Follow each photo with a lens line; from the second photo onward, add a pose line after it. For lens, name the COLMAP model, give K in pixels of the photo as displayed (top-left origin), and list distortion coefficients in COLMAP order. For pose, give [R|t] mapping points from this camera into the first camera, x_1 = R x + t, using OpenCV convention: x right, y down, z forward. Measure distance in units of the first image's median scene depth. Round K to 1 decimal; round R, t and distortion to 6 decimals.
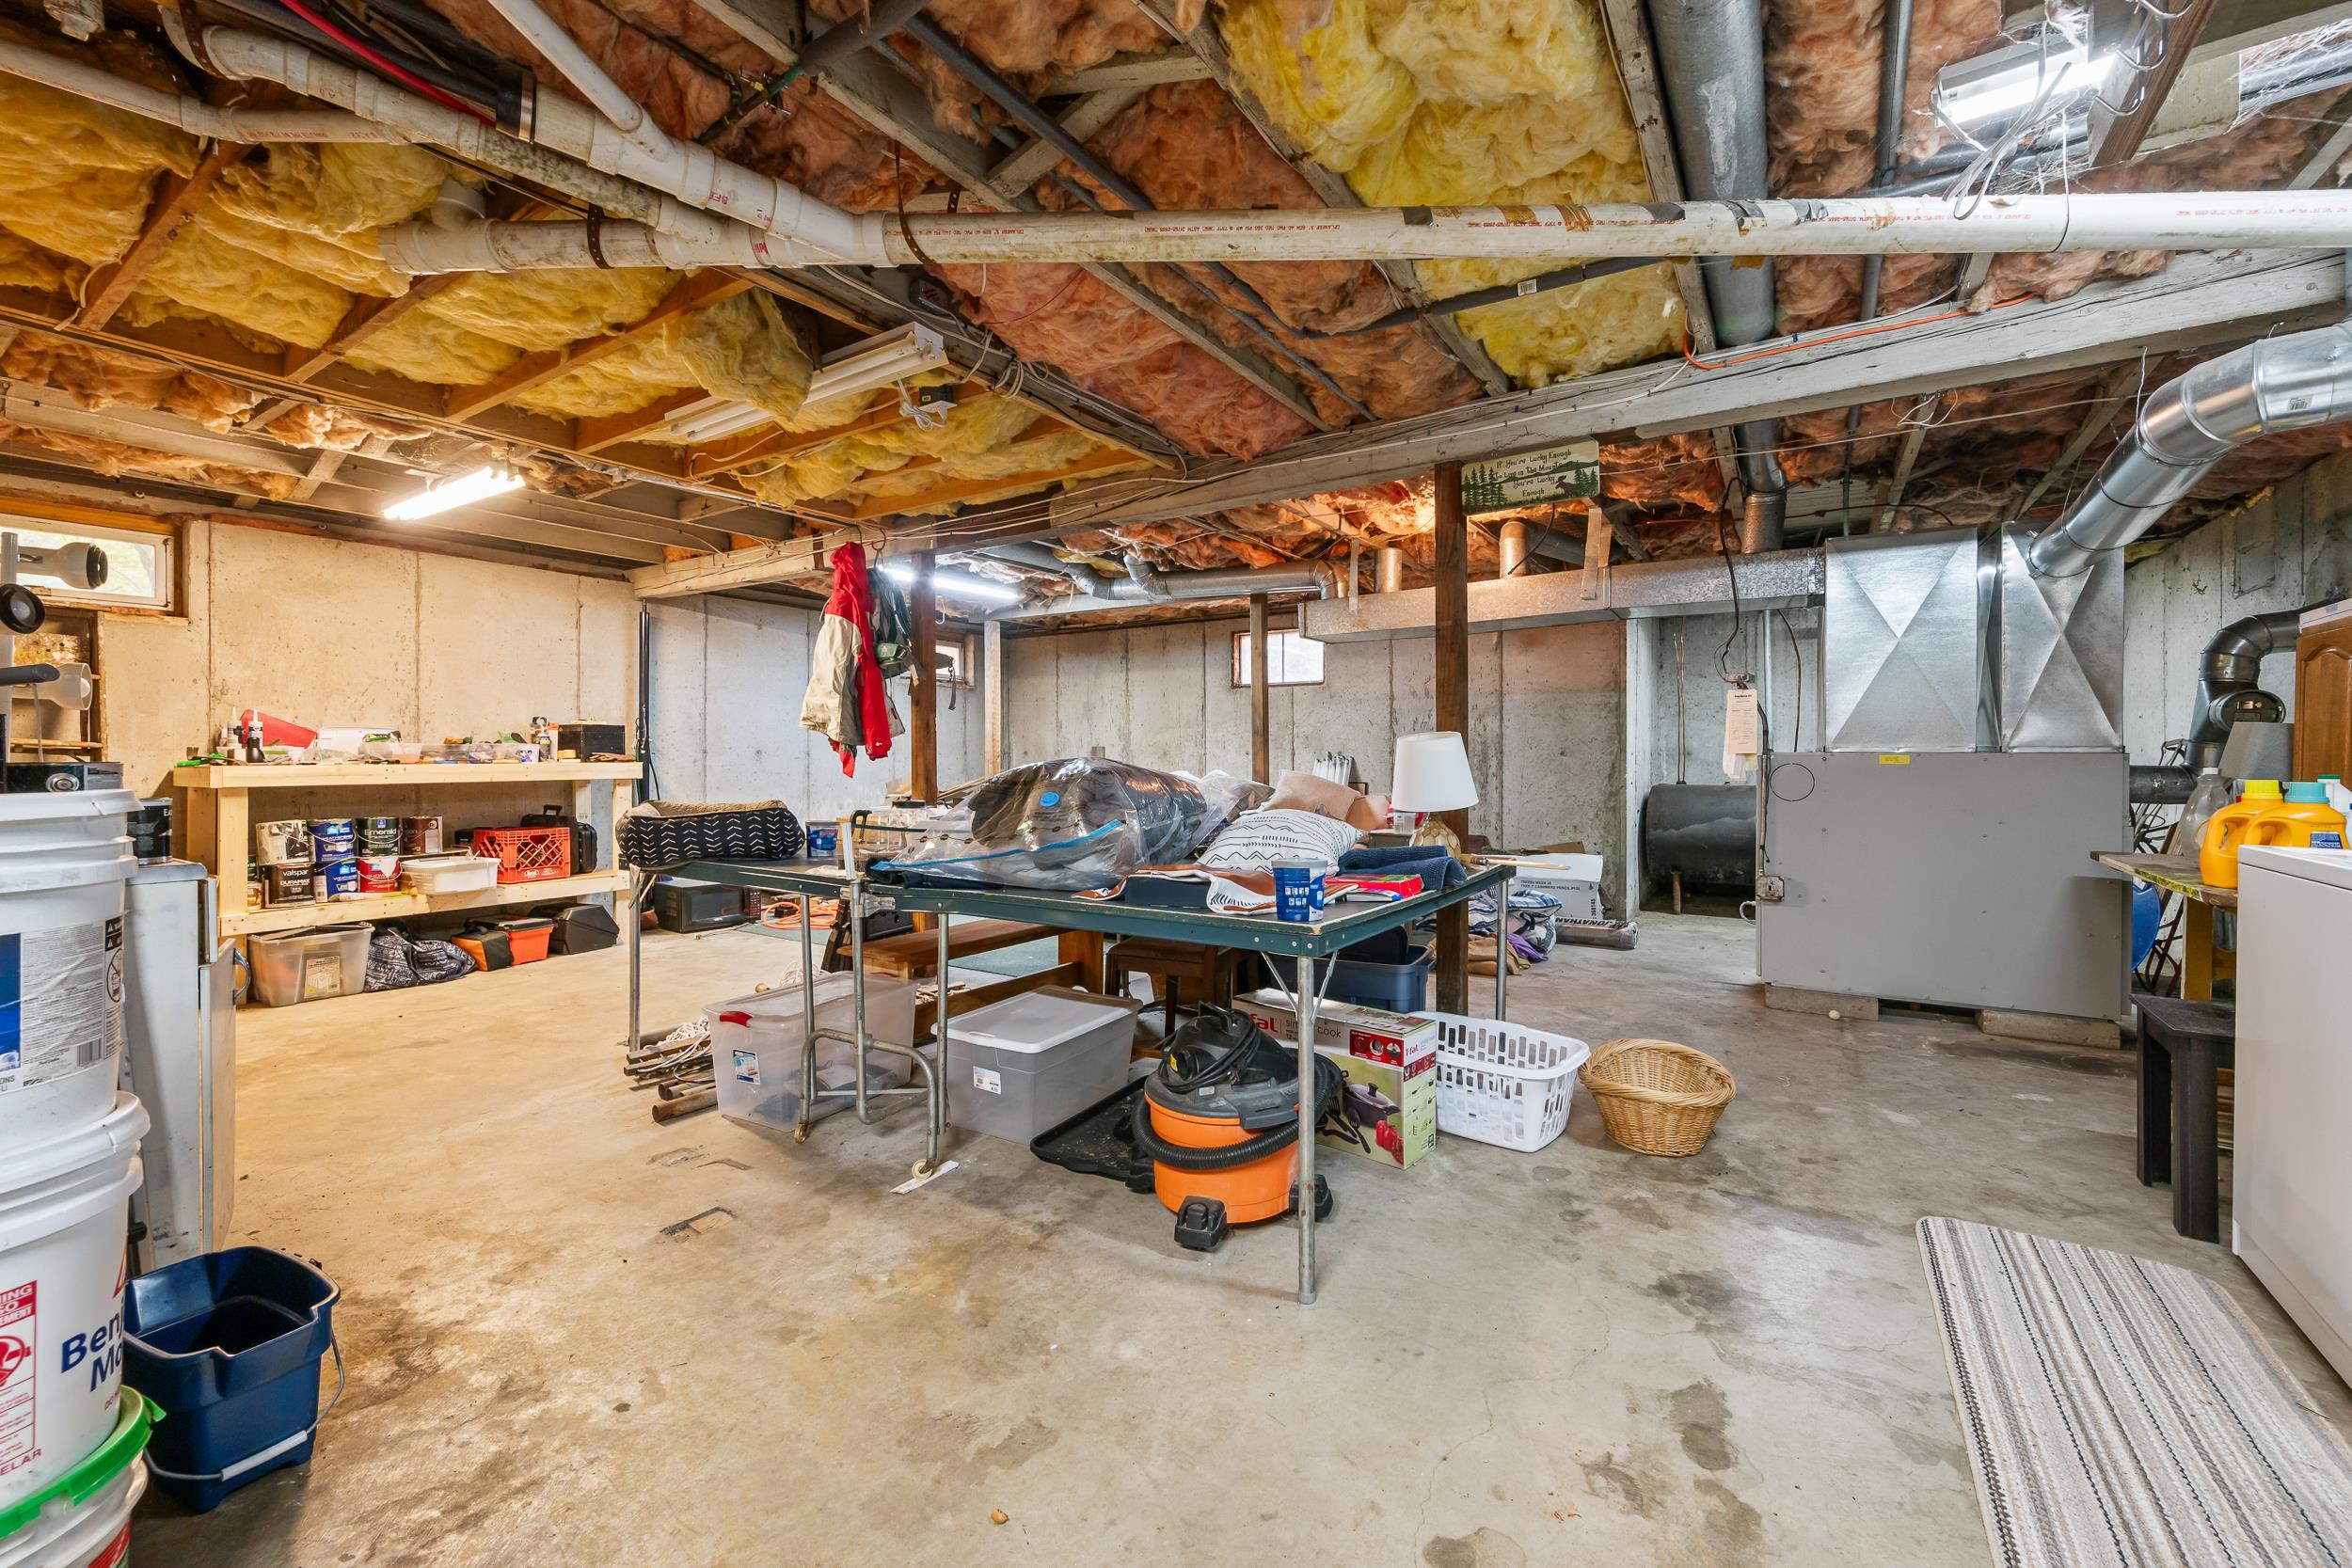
lens RADIAL K [[937.9, 0, 1192.2], [0, 937.9, 761.9], [0, 0, 1]] dist [0.000336, -0.000403]
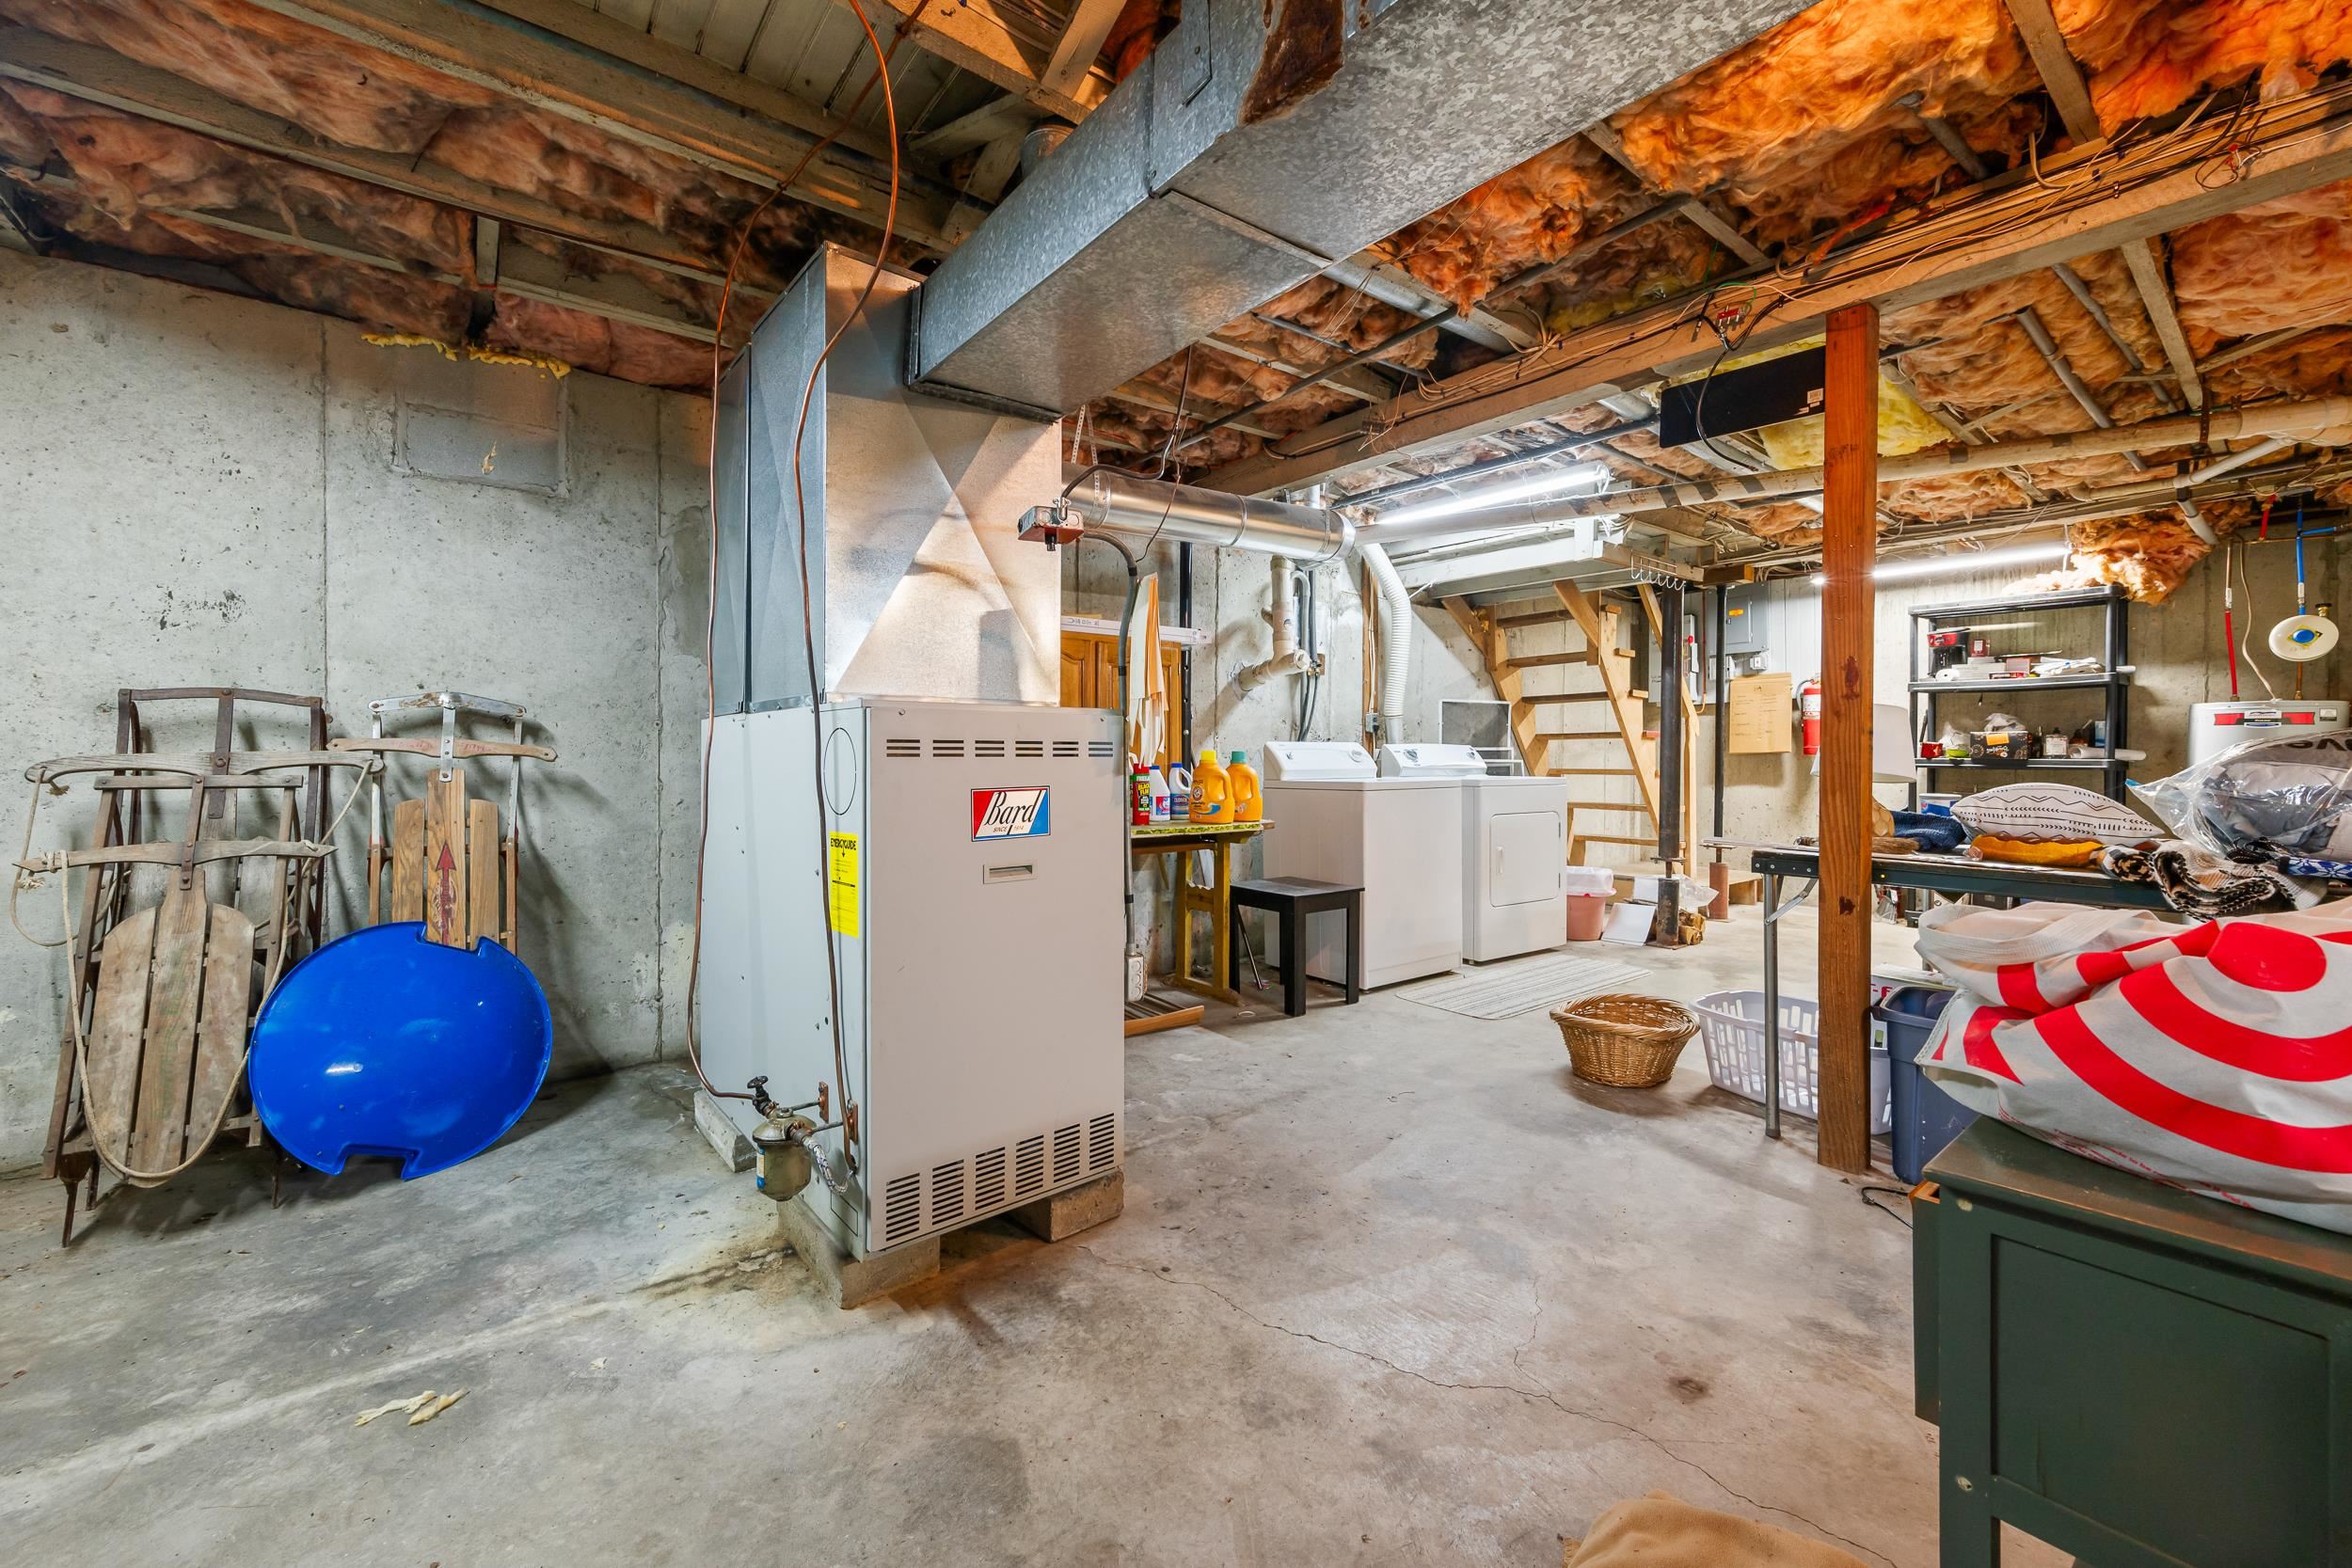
lens RADIAL K [[937.9, 0, 1192.2], [0, 937.9, 761.9], [0, 0, 1]] dist [0.000336, -0.000403]
pose [[-0.950459, -0.007376, 0.310763, 0.496686], [-0.002938, 0.999887, 0.014746, 0.014942], [-0.310836, 0.013102, -0.950373, 1.718259]]
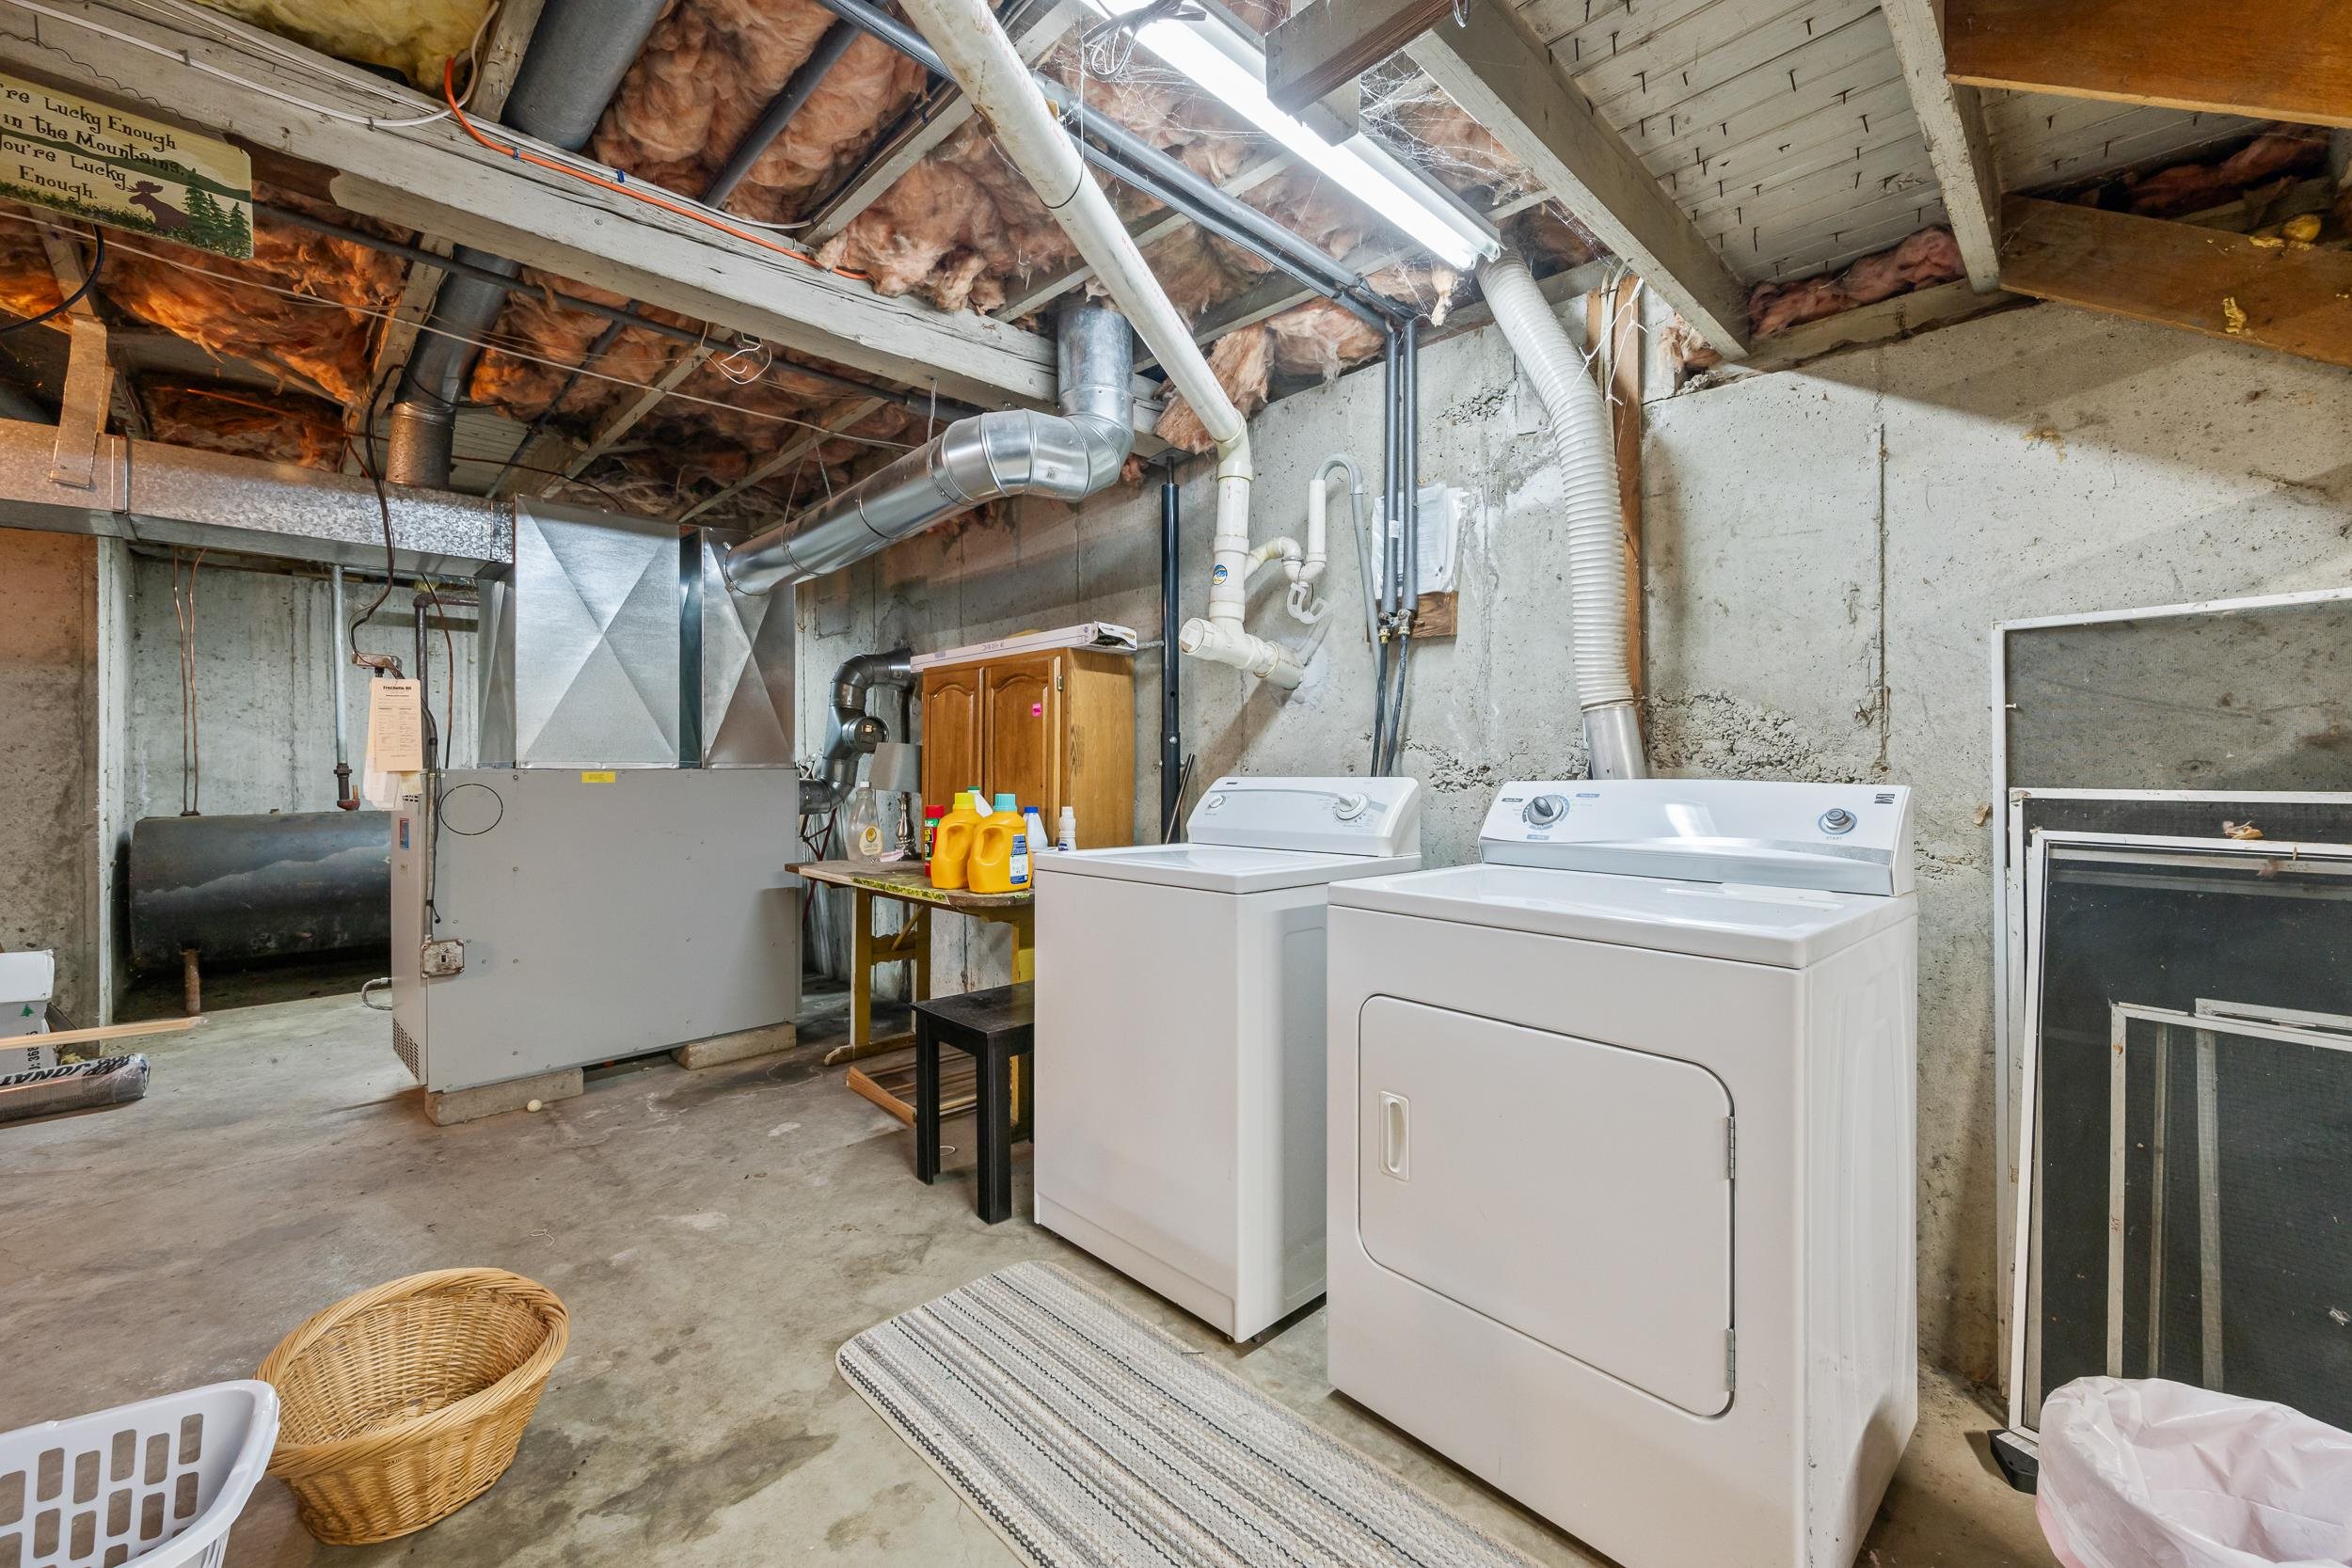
lens RADIAL K [[937.9, 0, 1192.2], [0, 937.9, 761.9], [0, 0, 1]] dist [0.000336, -0.000403]
pose [[0.206951, 0.004278, 0.978342, 0.038446], [0.010205, 0.999927, -0.006531, -0.005736], [-0.978298, 0.011336, 0.206892, 0.340920]]
